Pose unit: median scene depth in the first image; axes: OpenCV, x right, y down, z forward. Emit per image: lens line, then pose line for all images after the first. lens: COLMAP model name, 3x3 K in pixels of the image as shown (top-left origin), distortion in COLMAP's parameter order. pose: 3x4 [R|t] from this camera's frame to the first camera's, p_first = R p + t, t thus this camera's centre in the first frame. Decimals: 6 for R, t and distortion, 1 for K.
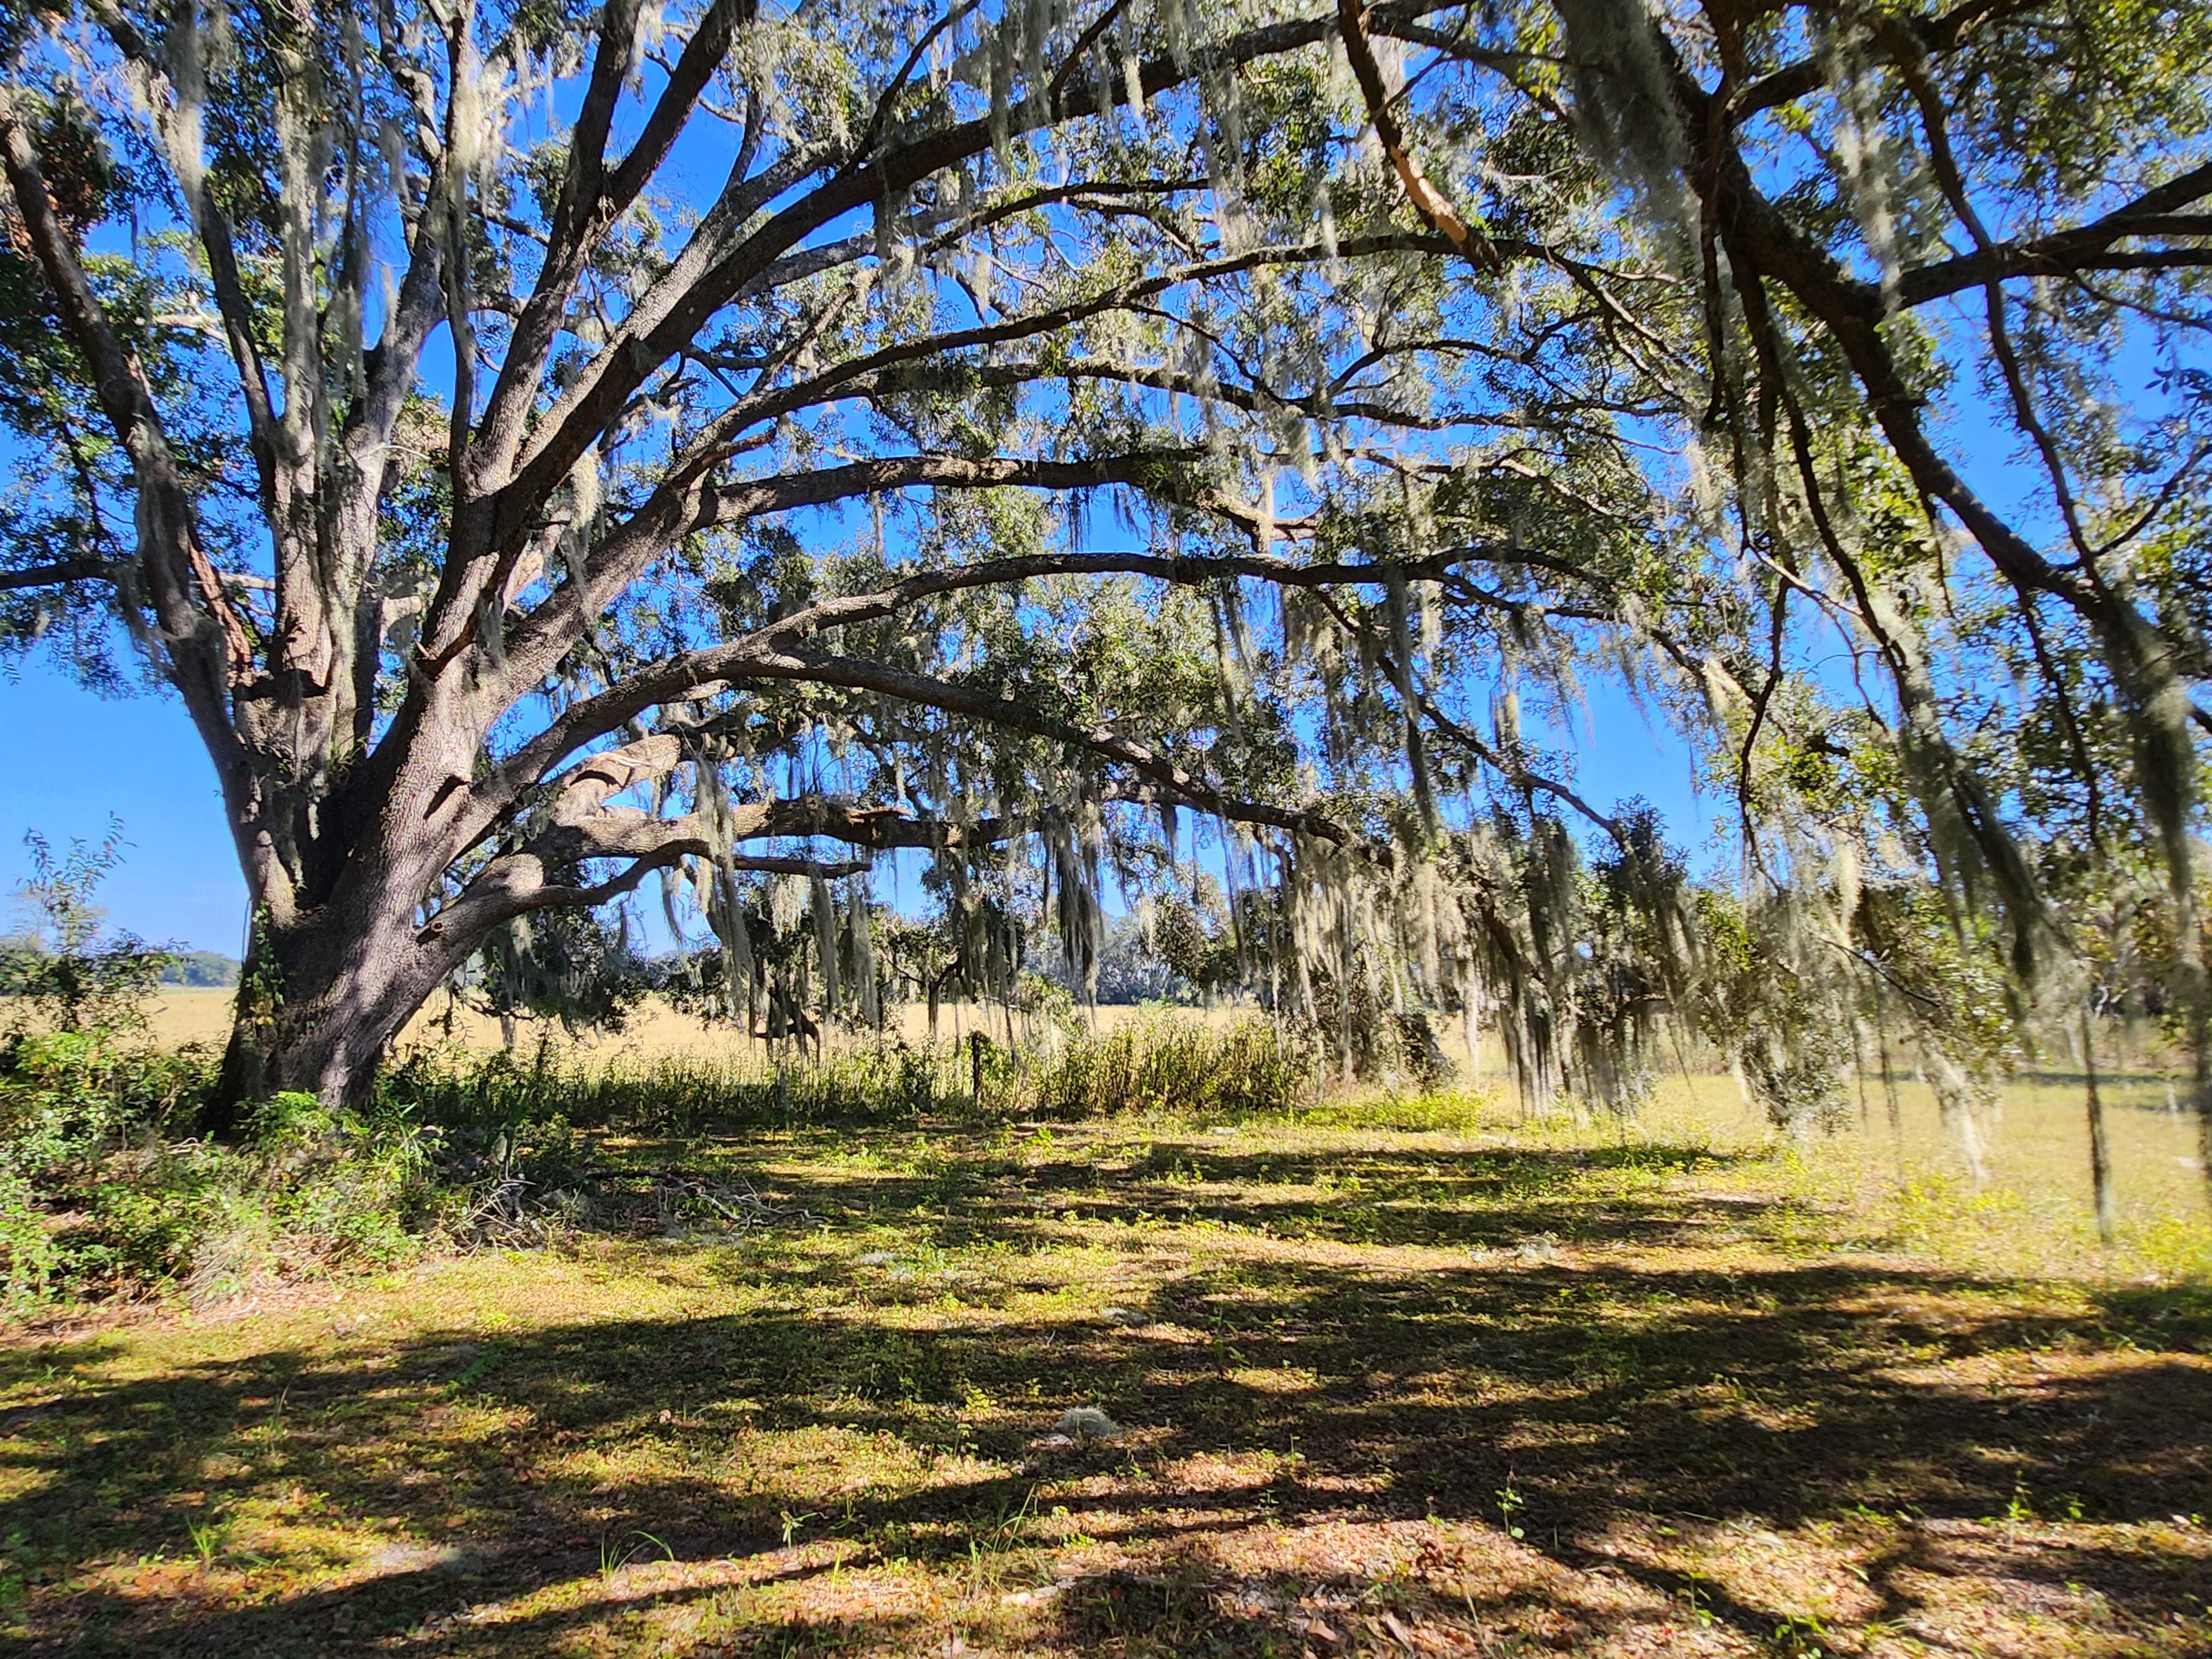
lens RADIAL K [[1366.4, 0, 1123.7], [0, 1366.4, 821.0], [0, 0, 1]] dist [-0.008386, -0.006857]
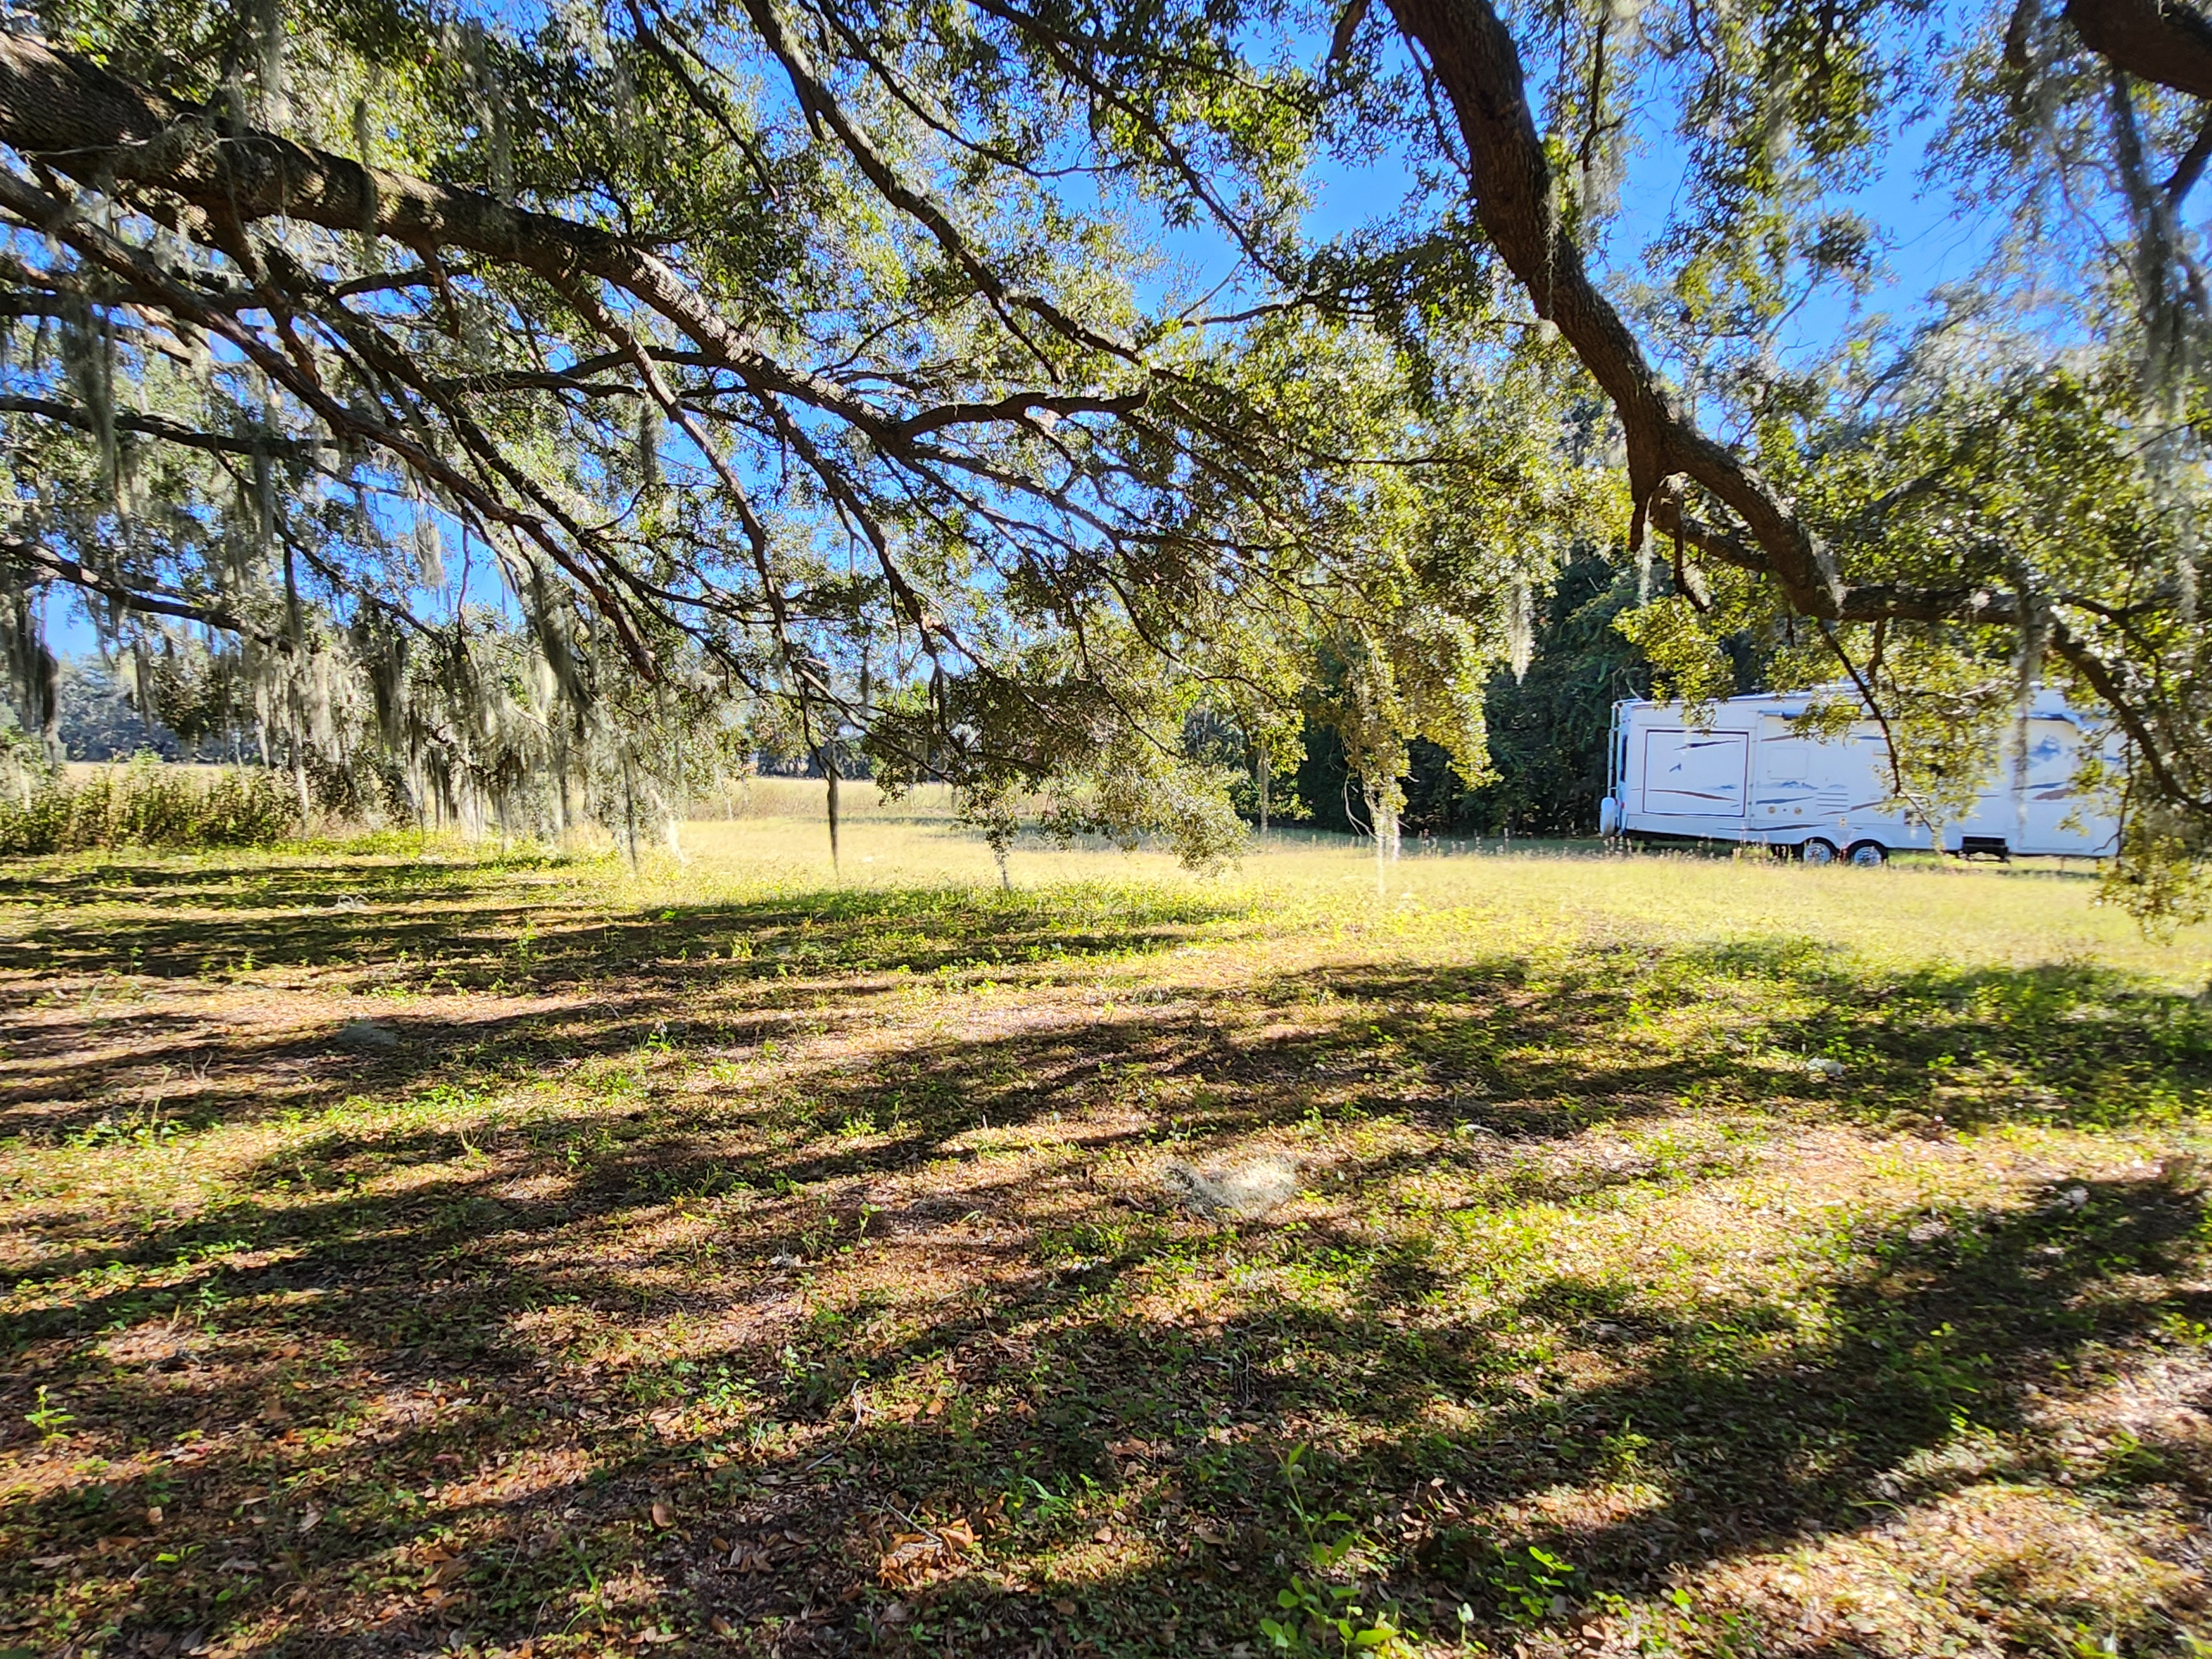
lens RADIAL K [[1366.4, 0, 1123.7], [0, 1366.4, 821.0], [0, 0, 1]] dist [-0.008386, -0.006857]
pose [[0.835226, -0.008274, 0.549844, 0.101888], [-0.085274, 0.985843, 0.144368, -0.049210], [-0.543255, -0.167468, 0.822696, -0.428479]]
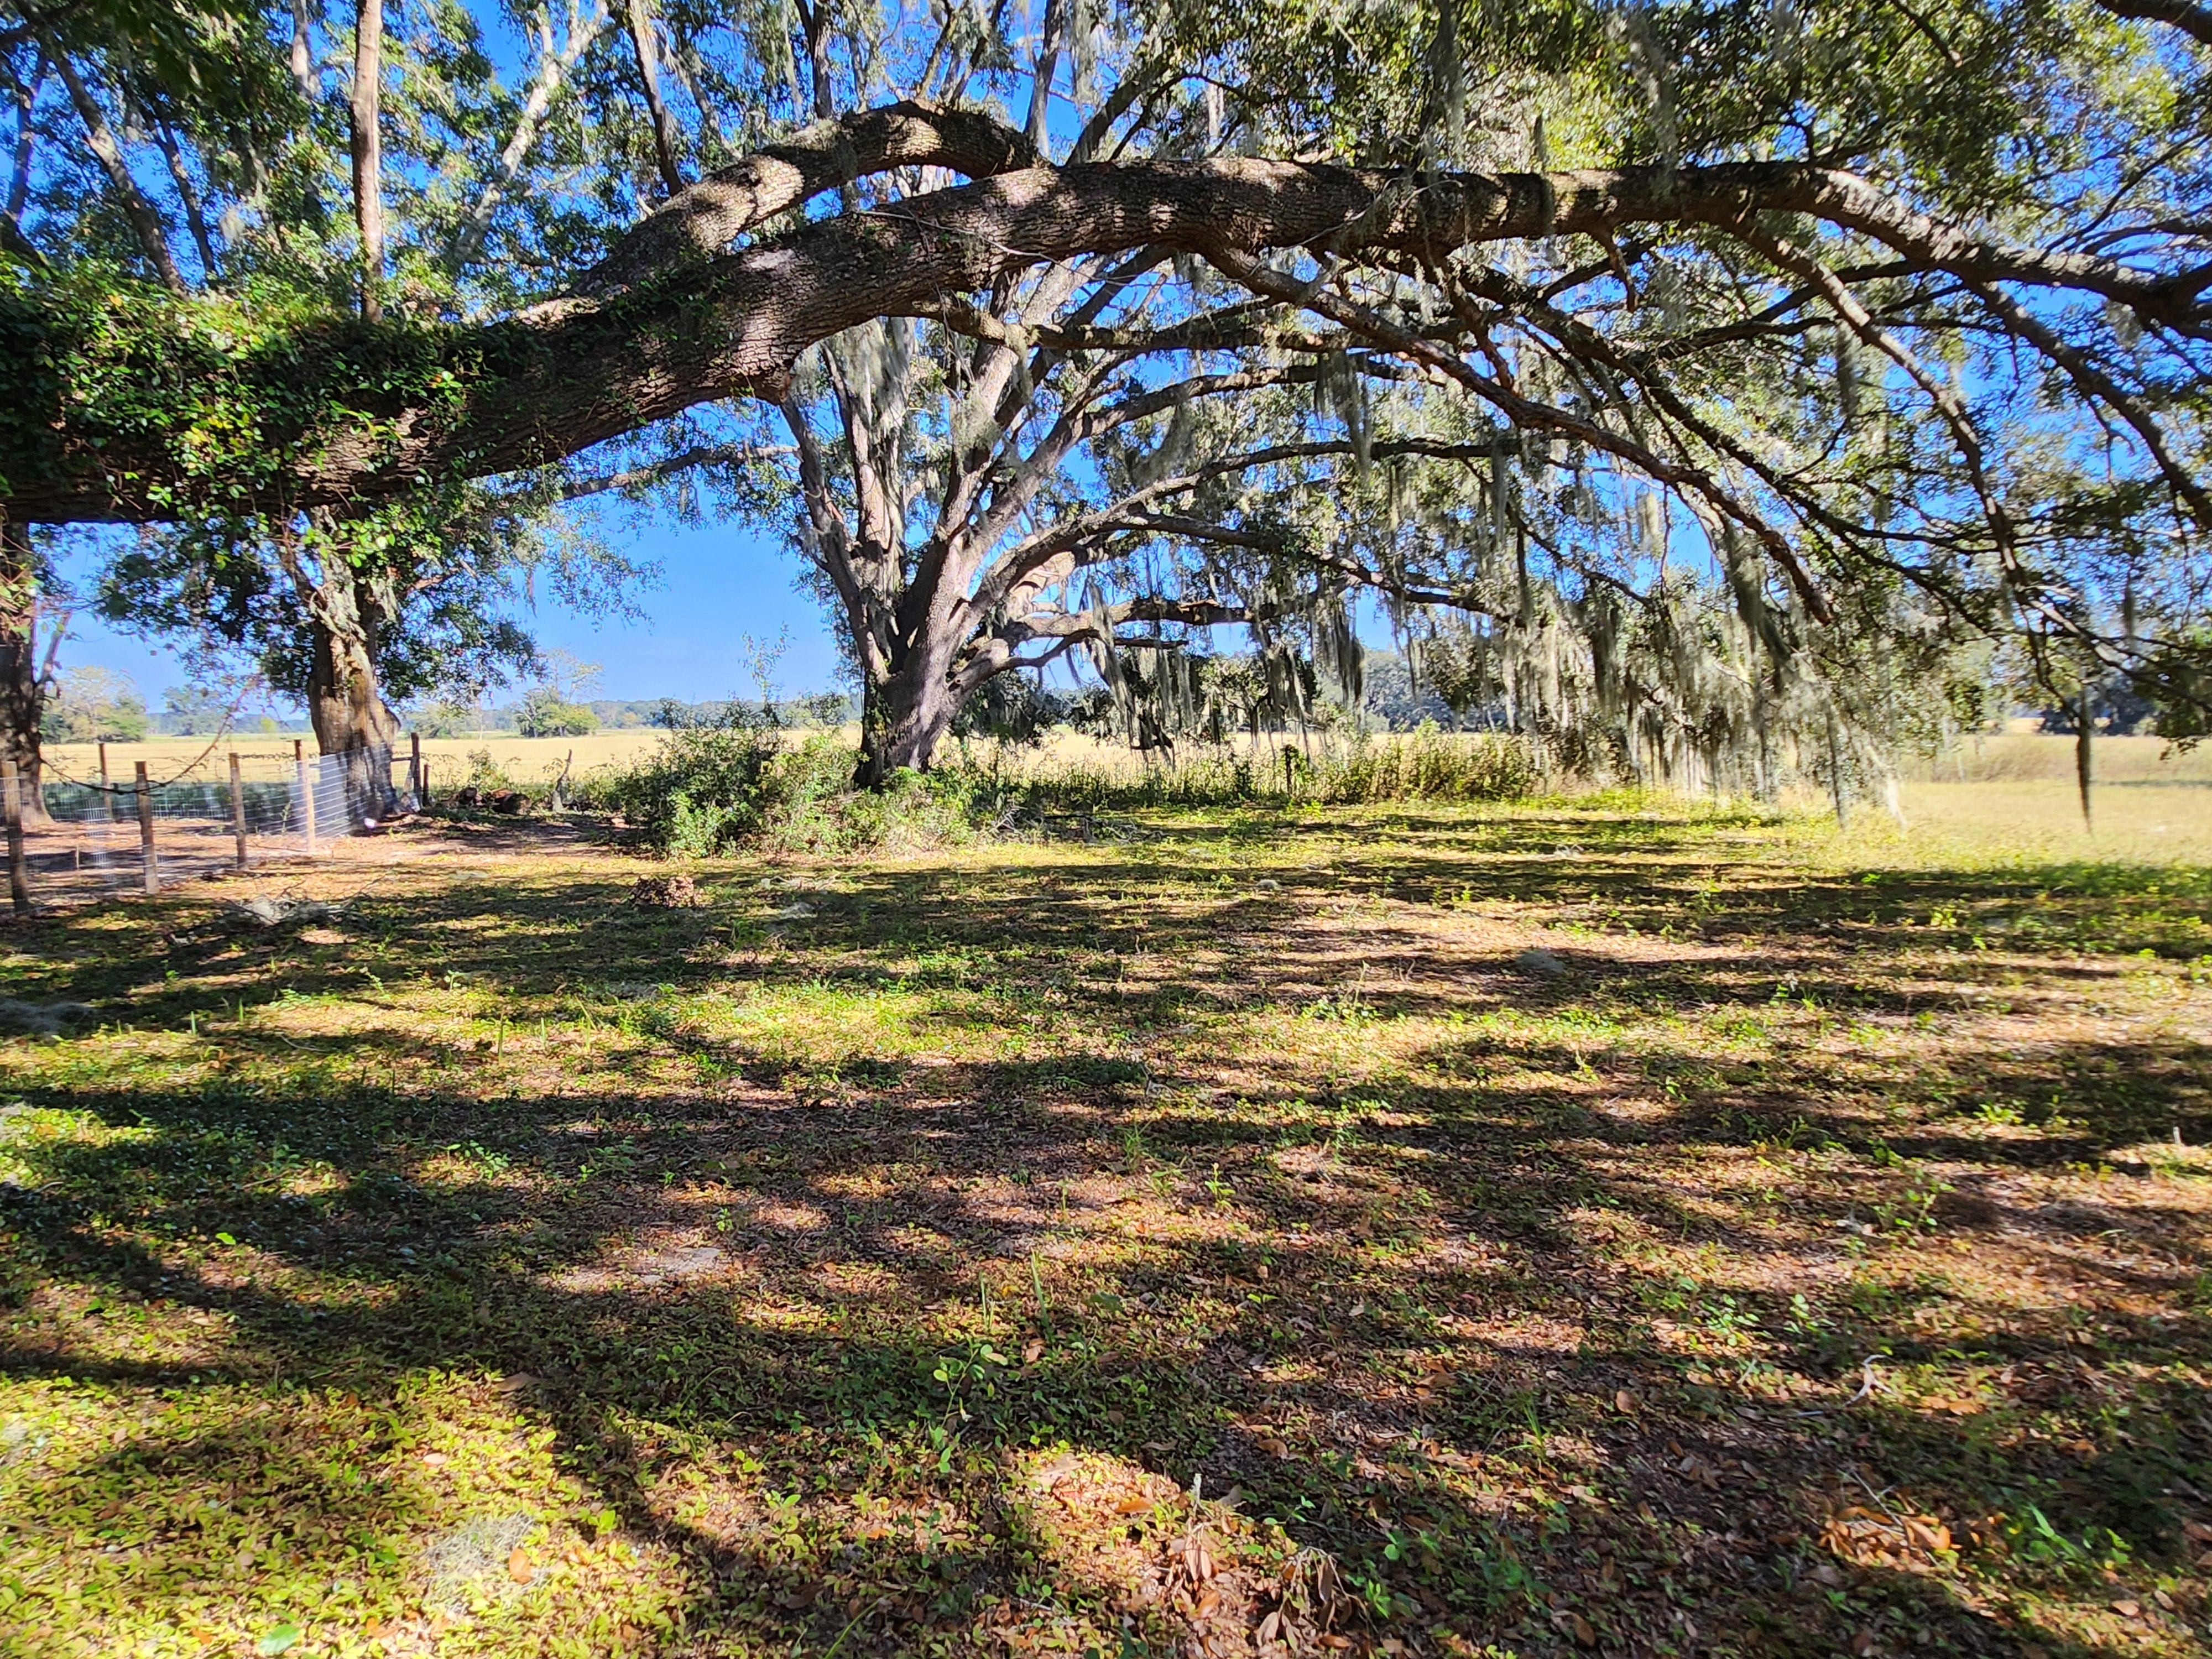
lens RADIAL K [[1366.4, 0, 1123.7], [0, 1366.4, 821.0], [0, 0, 1]] dist [-0.008386, -0.006857]
pose [[0.964307, 0.005804, -0.264722, 0.119998], [0.046072, 0.980832, 0.189332, -0.047167], [0.260747, -0.194771, 0.945556, -0.438116]]
